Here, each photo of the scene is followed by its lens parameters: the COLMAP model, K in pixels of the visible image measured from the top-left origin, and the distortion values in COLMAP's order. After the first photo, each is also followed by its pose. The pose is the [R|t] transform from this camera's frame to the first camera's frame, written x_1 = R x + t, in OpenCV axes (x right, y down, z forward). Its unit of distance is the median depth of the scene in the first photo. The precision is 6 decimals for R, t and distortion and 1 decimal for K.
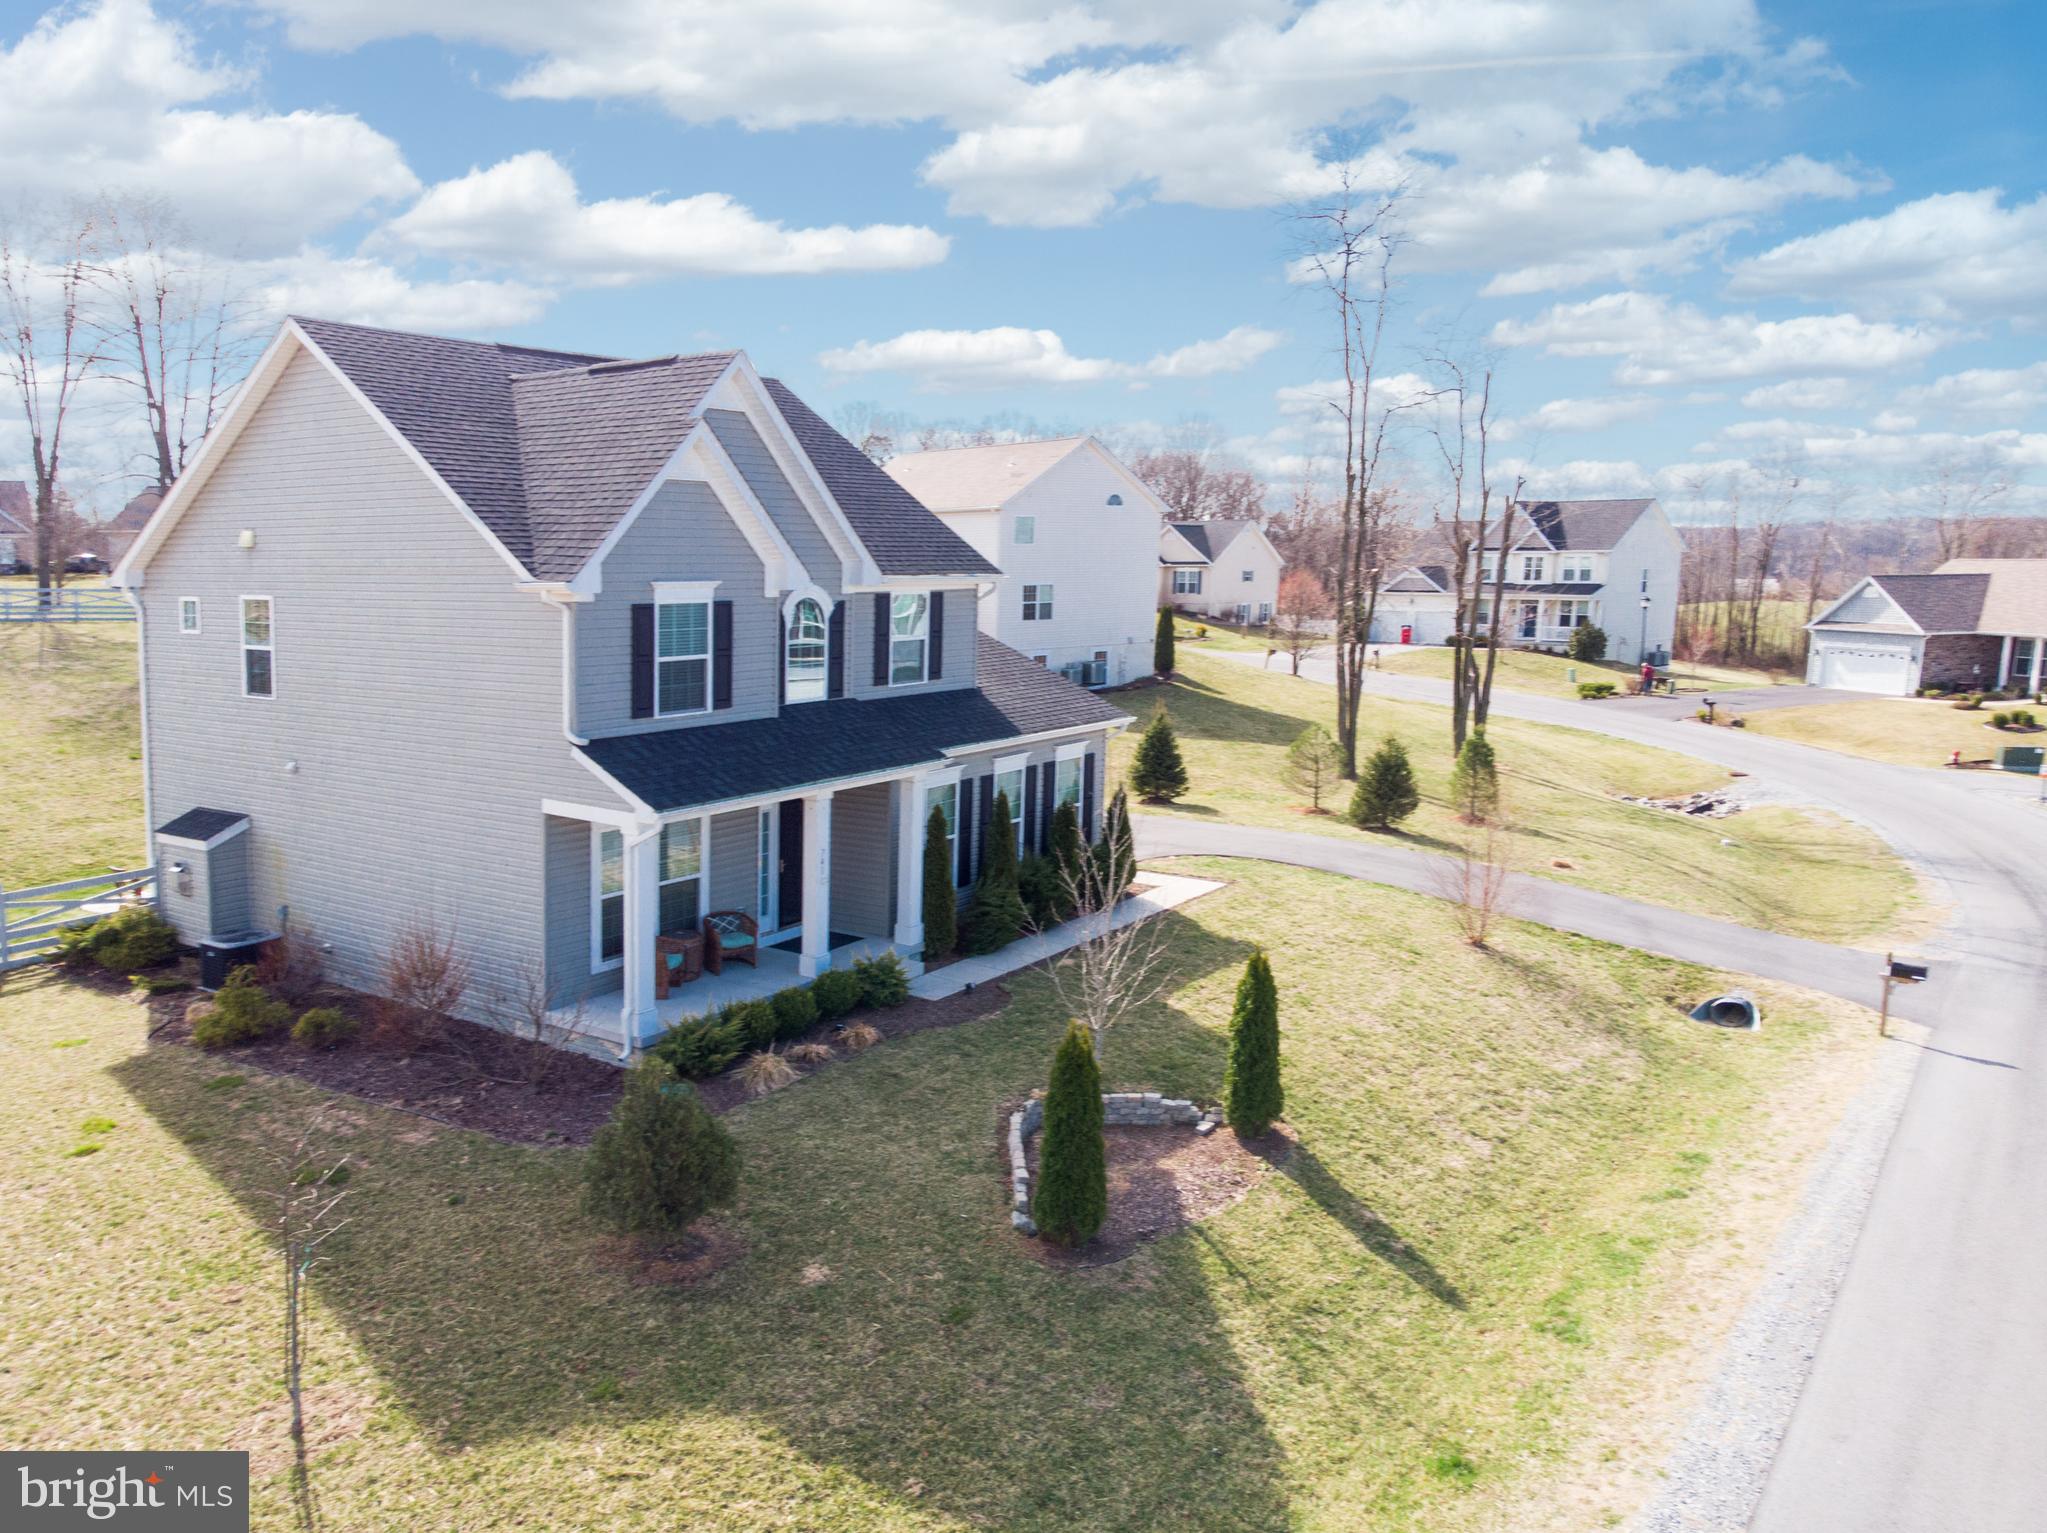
lens RADIAL K [[1497.1, 0, 1023.5], [0, 1497.1, 766.5], [0, 0, 1]] dist [-0.008654, 0.038739]
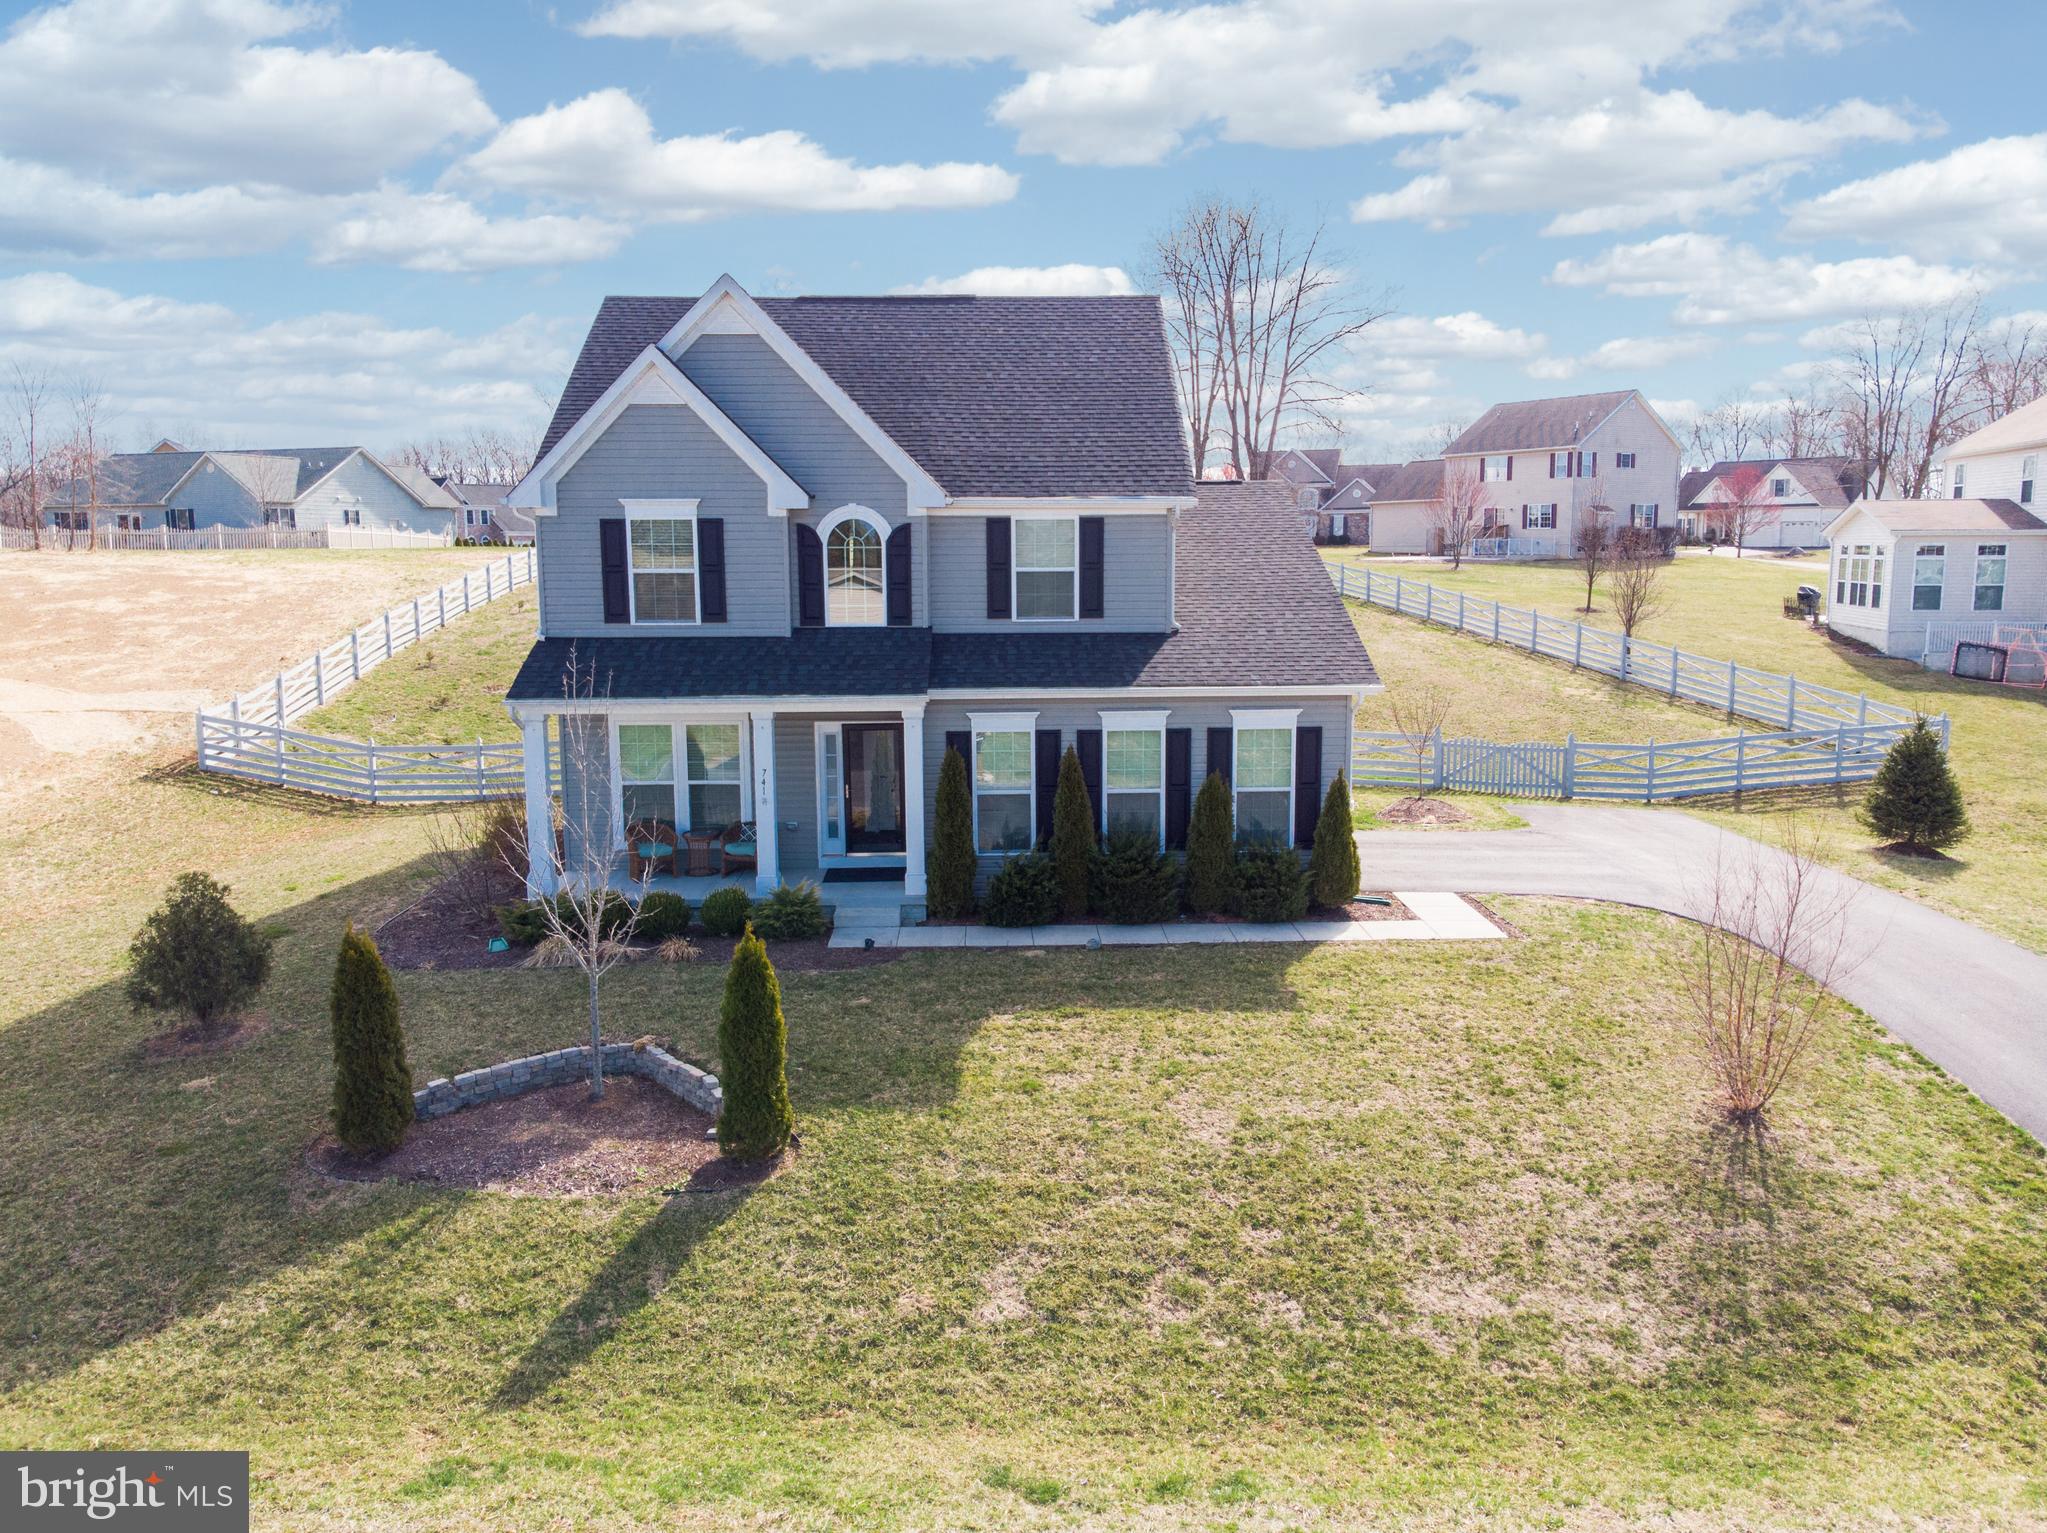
lens RADIAL K [[1495.4, 0, 1022.6], [0, 1495.4, 747.9], [0, 0, 1]] dist [-0.021920, 0.033948]
pose [[0.595101, 0.104174, -0.796870, 0.750411], [-0.107780, 0.992951, 0.049317, -0.026066], [0.796391, 0.056538, 0.602134, 0.542856]]
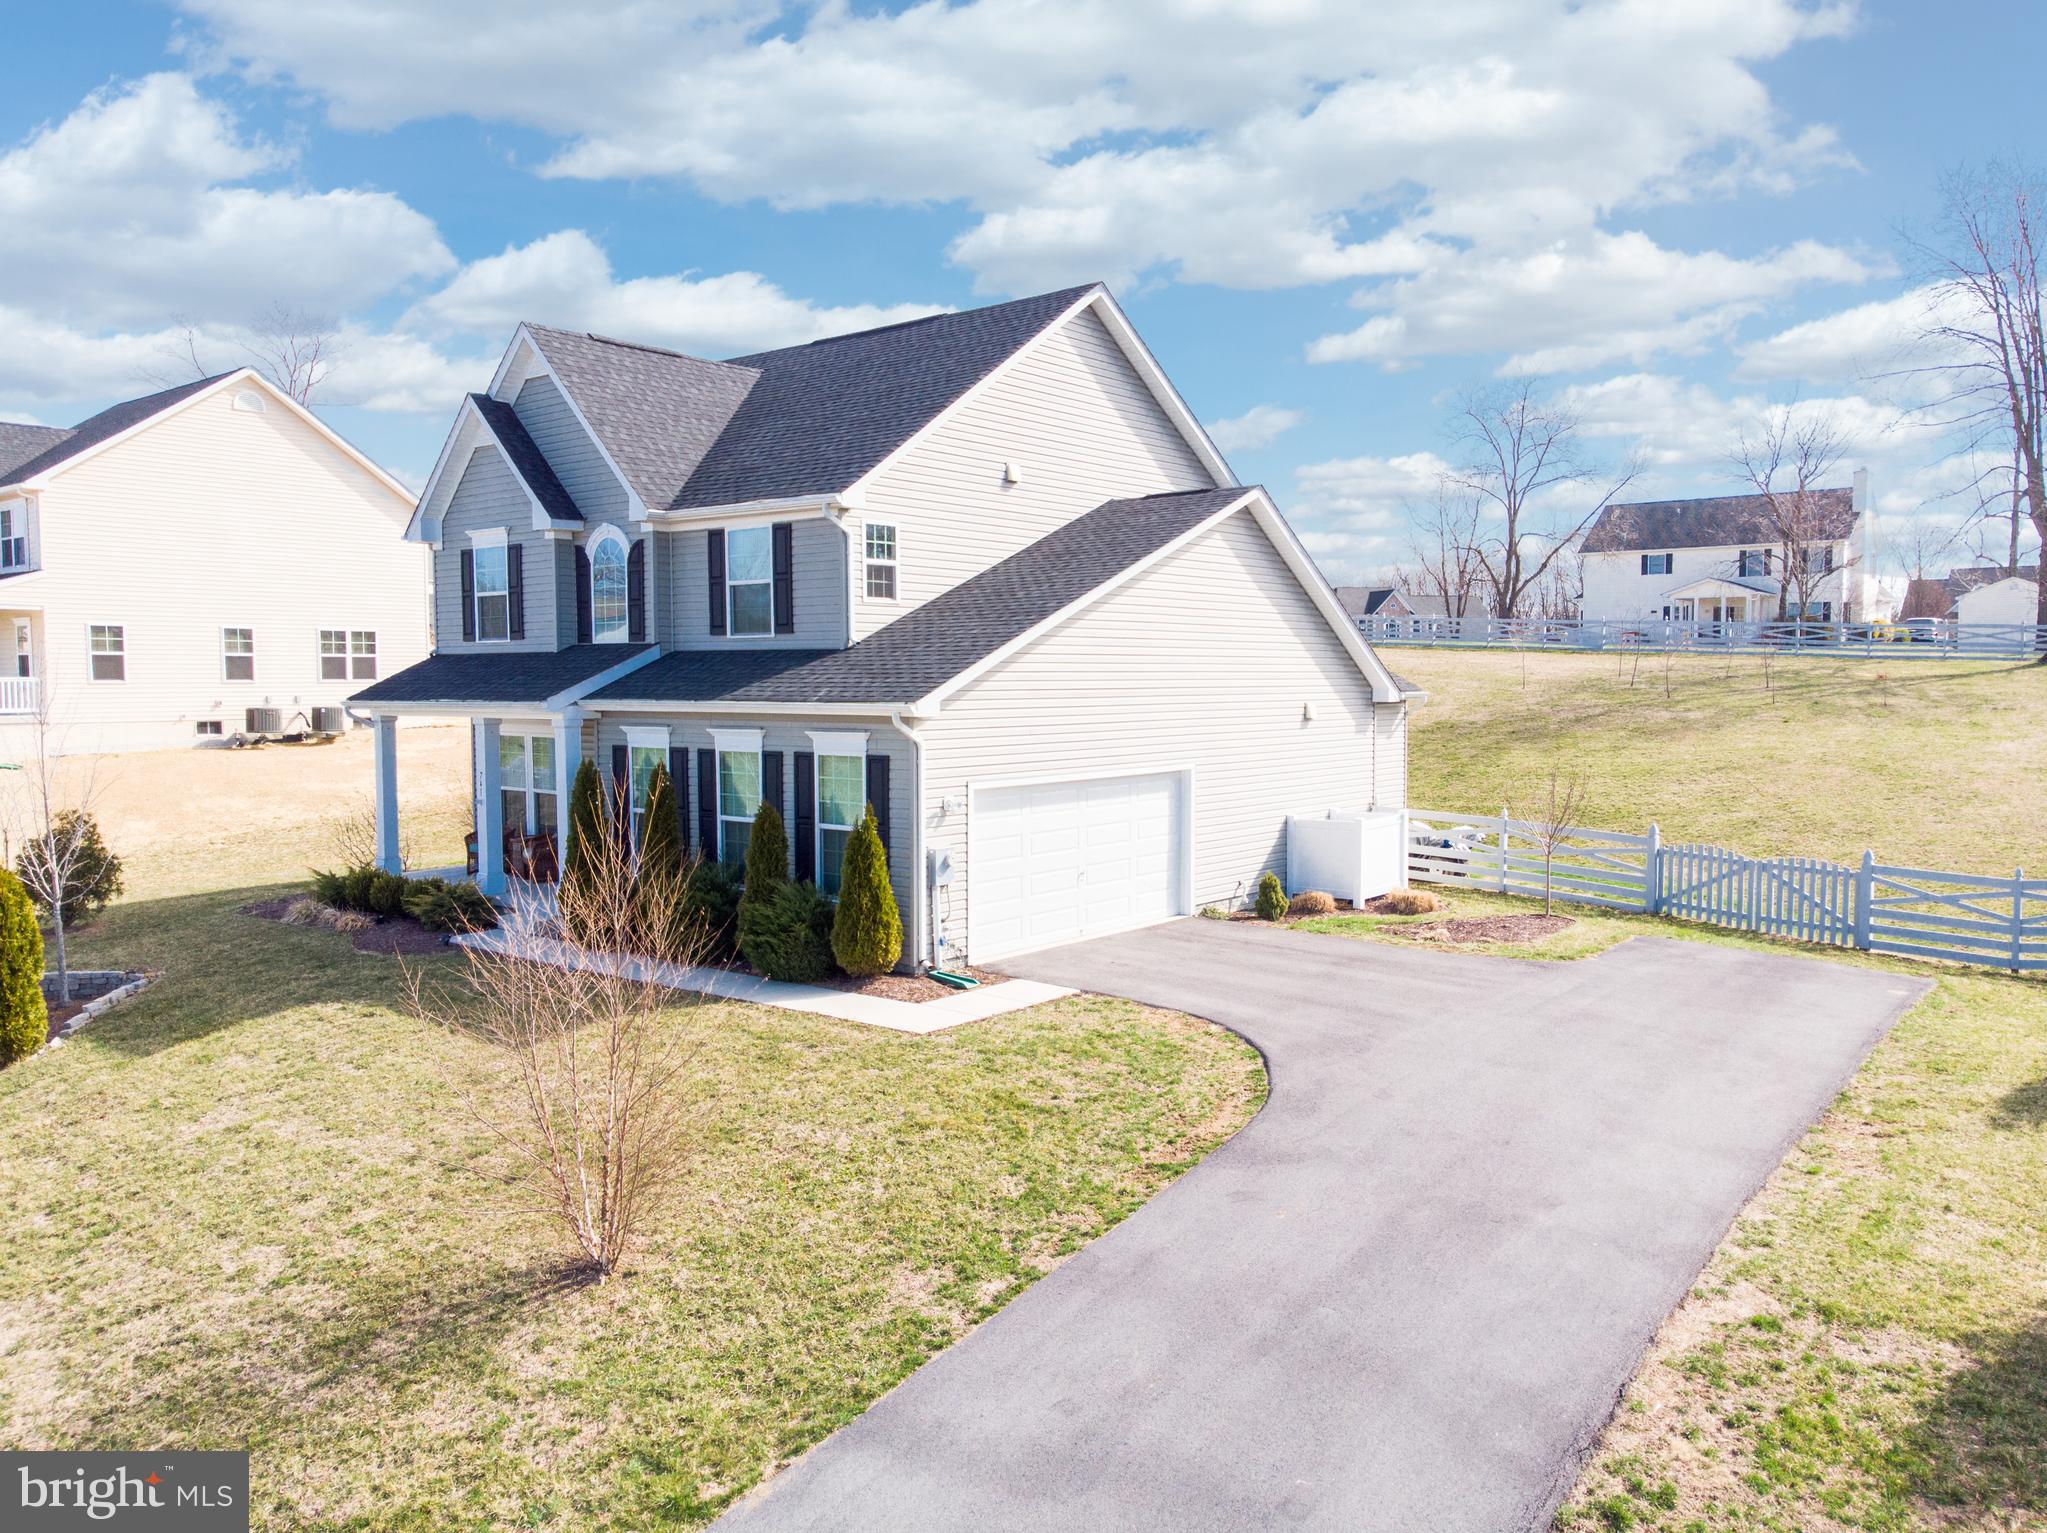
lens RADIAL K [[1497.1, 0, 1023.5], [0, 1497.1, 766.5], [0, 0, 1]] dist [-0.008654, 0.038739]
pose [[-0.074254, 0.062226, -0.995296, 0.885990], [-0.136263, 0.988057, 0.071940, -0.076296], [0.987886, 0.140964, -0.064888, 1.441992]]
